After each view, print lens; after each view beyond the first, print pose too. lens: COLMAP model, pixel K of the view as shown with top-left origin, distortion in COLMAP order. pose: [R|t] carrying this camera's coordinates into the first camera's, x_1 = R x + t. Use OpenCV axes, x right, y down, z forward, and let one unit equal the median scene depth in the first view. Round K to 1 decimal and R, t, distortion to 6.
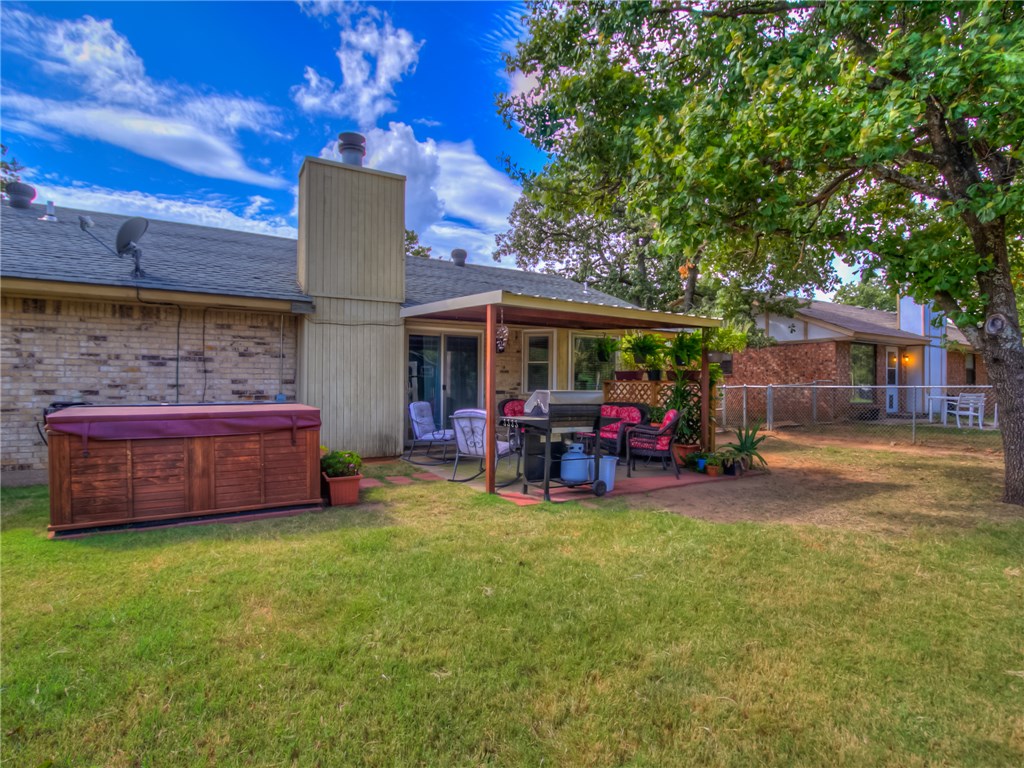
lens RADIAL K [[557.4, 0, 518.5], [0, 557.4, 390.8], [0, 0, 1]] dist [-0.006425, -0.000479]
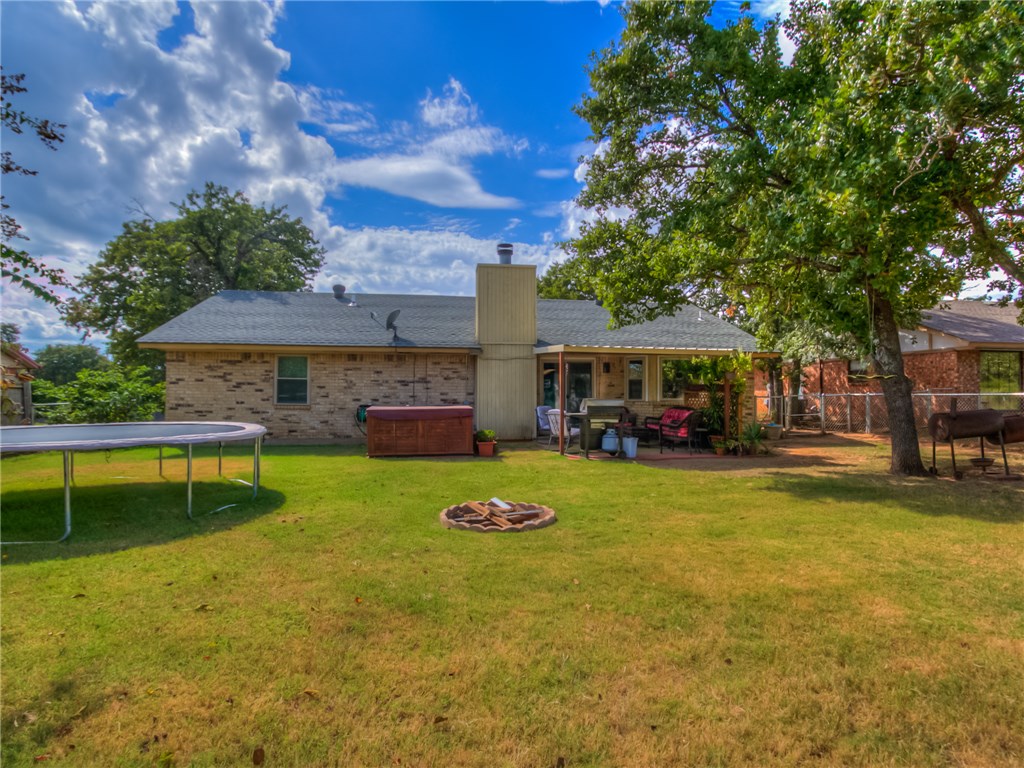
lens RADIAL K [[557.4, 0, 518.5], [0, 557.4, 390.8], [0, 0, 1]] dist [-0.006425, -0.000479]
pose [[0.928790, -0.007058, -0.370540, 0.401617], [0.001906, 0.999896, -0.014268, -0.000510], [0.370602, 0.012545, 0.928707, -0.599897]]
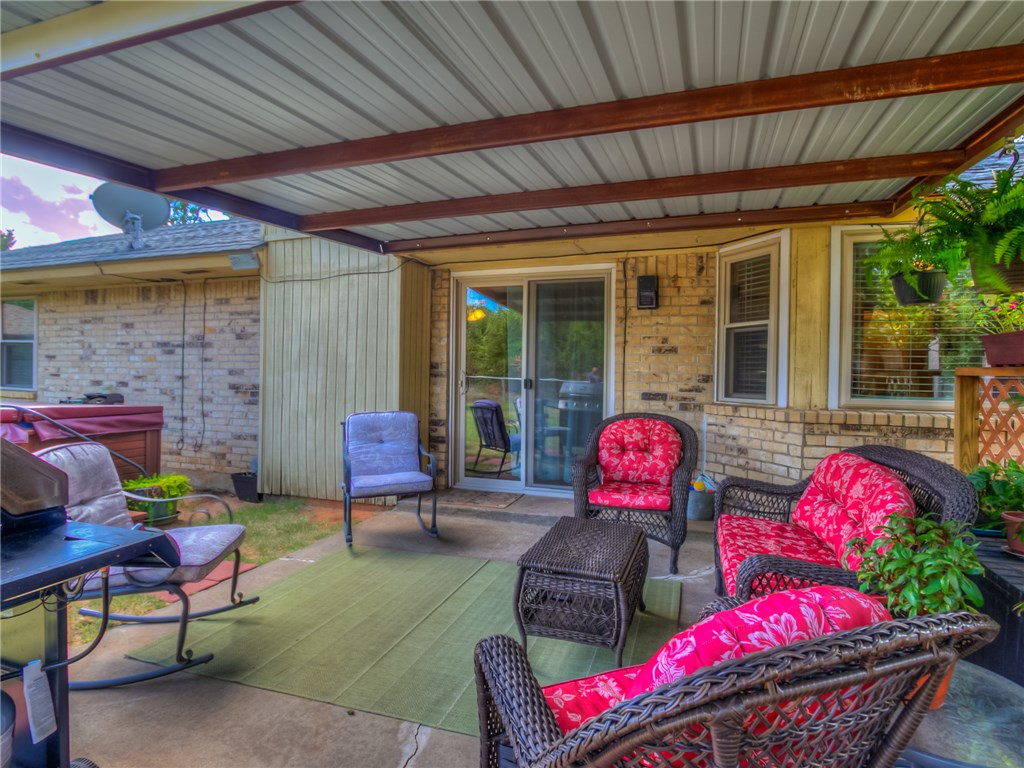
lens RADIAL K [[563.7, 0, 515.1], [0, 563.7, 371.2], [0, 0, 1]] dist [-0.004813, -0.000646]
pose [[0.605477, 0.004000, -0.795853, 0.358660], [-0.010529, 0.999940, -0.002985, -0.021297], [0.795793, 0.010187, 0.605483, 0.890820]]
